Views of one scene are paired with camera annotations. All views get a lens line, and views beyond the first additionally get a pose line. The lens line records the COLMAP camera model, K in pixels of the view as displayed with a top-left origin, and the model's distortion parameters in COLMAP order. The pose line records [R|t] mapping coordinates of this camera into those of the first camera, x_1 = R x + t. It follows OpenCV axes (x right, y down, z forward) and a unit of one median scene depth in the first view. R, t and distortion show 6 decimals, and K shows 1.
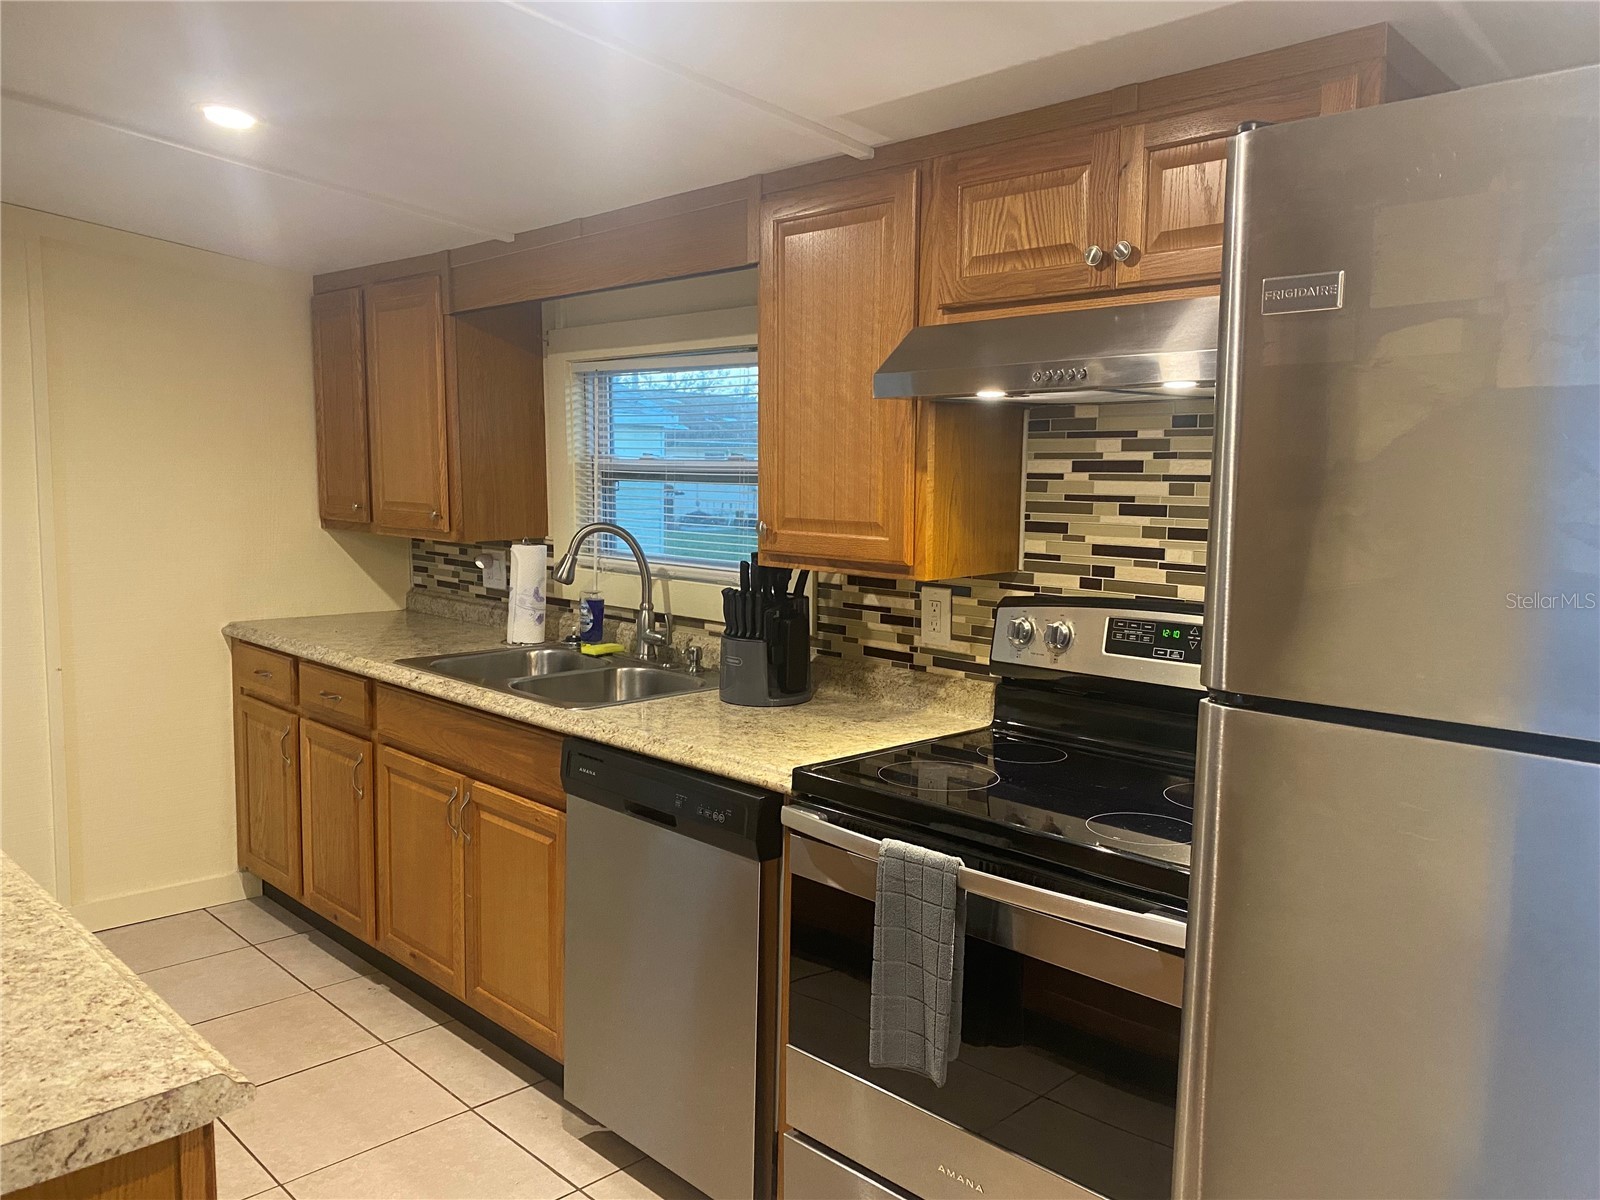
lens RADIAL K [[1200.2, 0, 800.0], [0, 1200.2, 600.0], [0, 0, 1]] dist [0.143181, -0.300015]
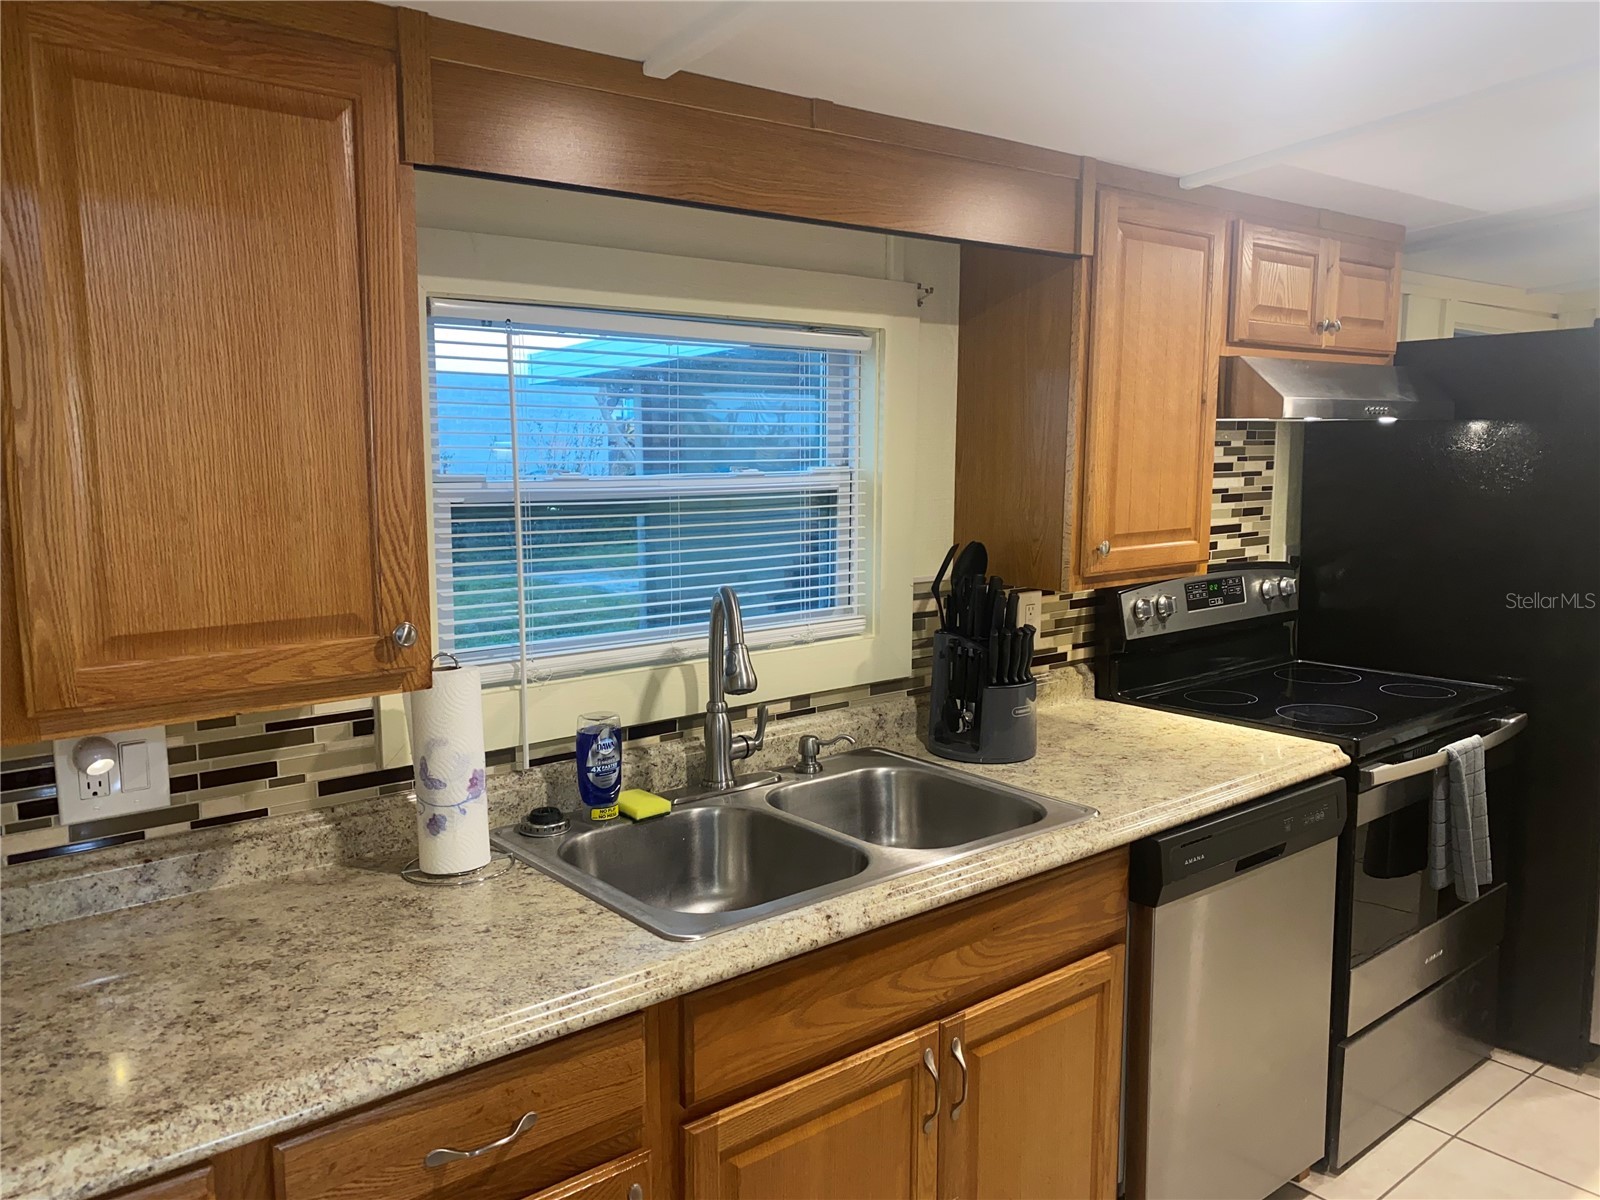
lens RADIAL K [[1211.9, 0, 801.8], [0, 1211.9, 612.6], [0, 0, 1]] dist [0.008681, 0.010728]
pose [[0.105556, -0.148764, 0.983223, -1.010390], [0.119980, 0.983429, 0.135914, -0.167838], [-0.987149, 0.103621, 0.121656, 1.153100]]
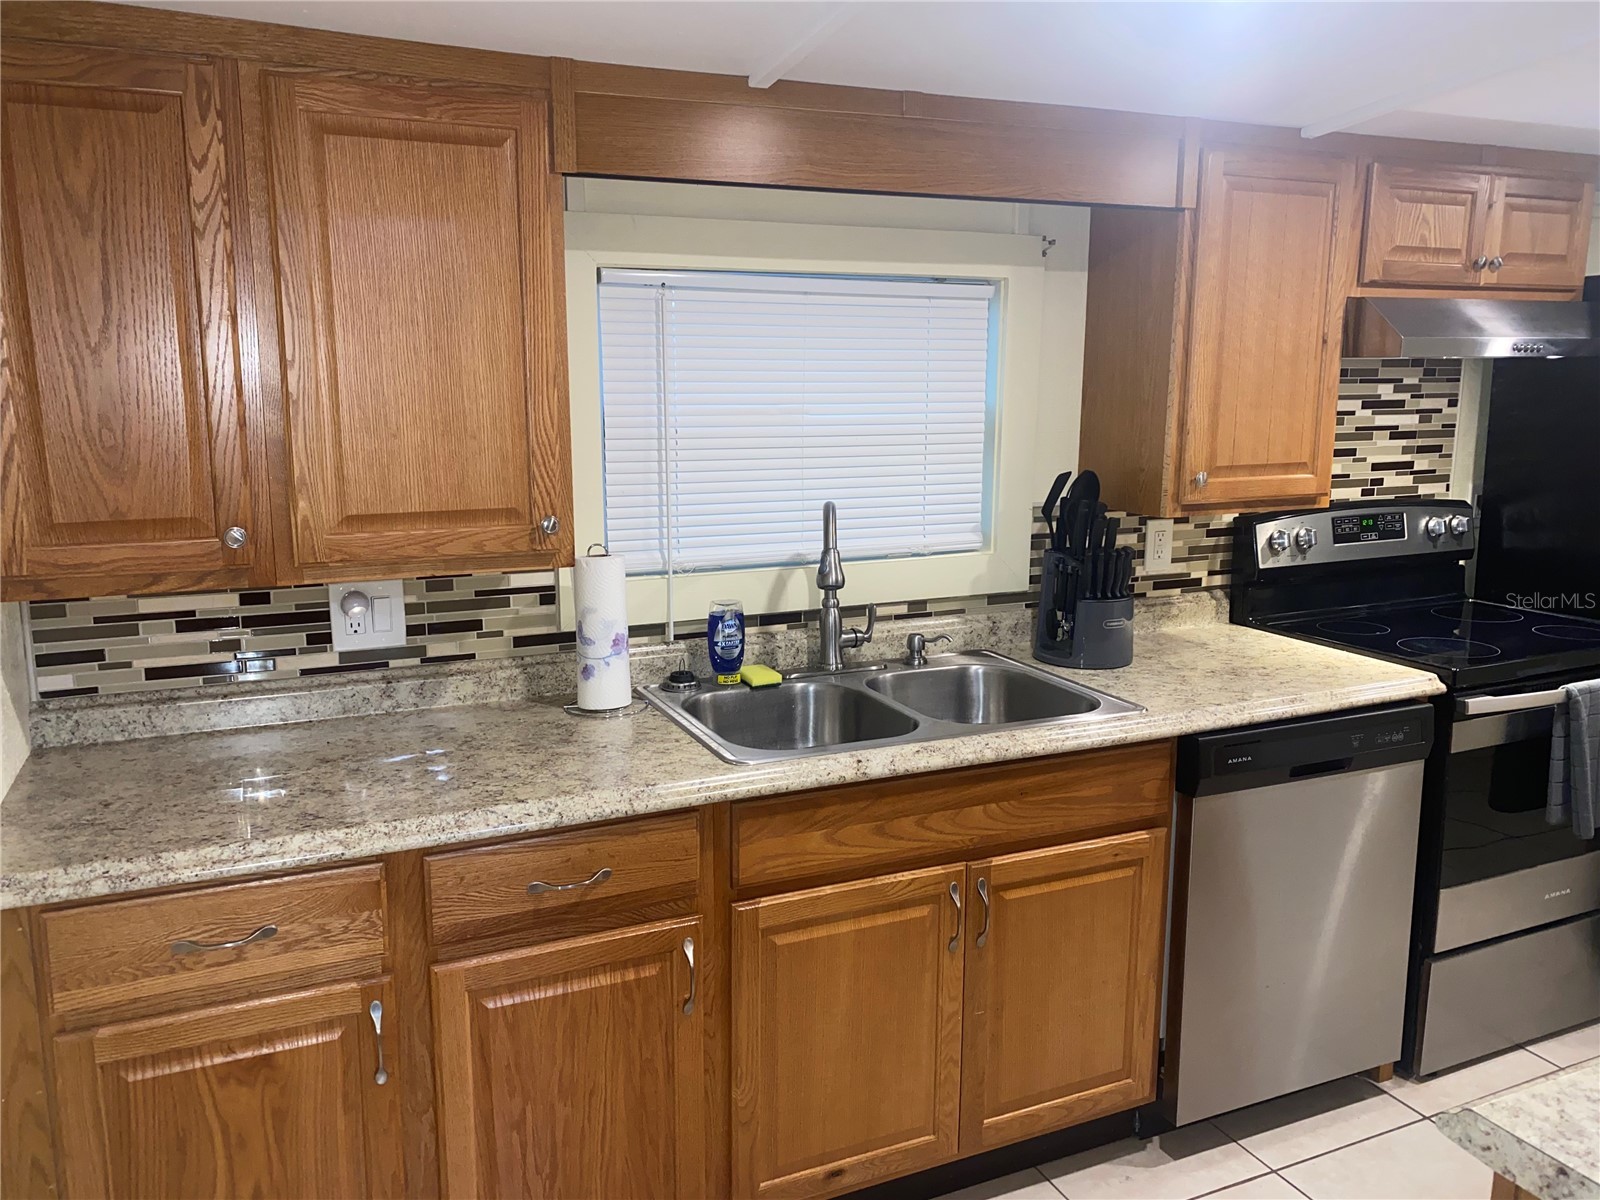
lens RADIAL K [[1200.2, 0, 800.0], [0, 1200.2, 600.0], [0, 0, 1]] dist [0.143181, -0.300015]
pose [[0.366228, -0.179411, 0.913065, -1.129945], [0.114178, 0.982486, 0.147256, -0.151166], [-0.923494, 0.050322, 0.380299, 0.966178]]
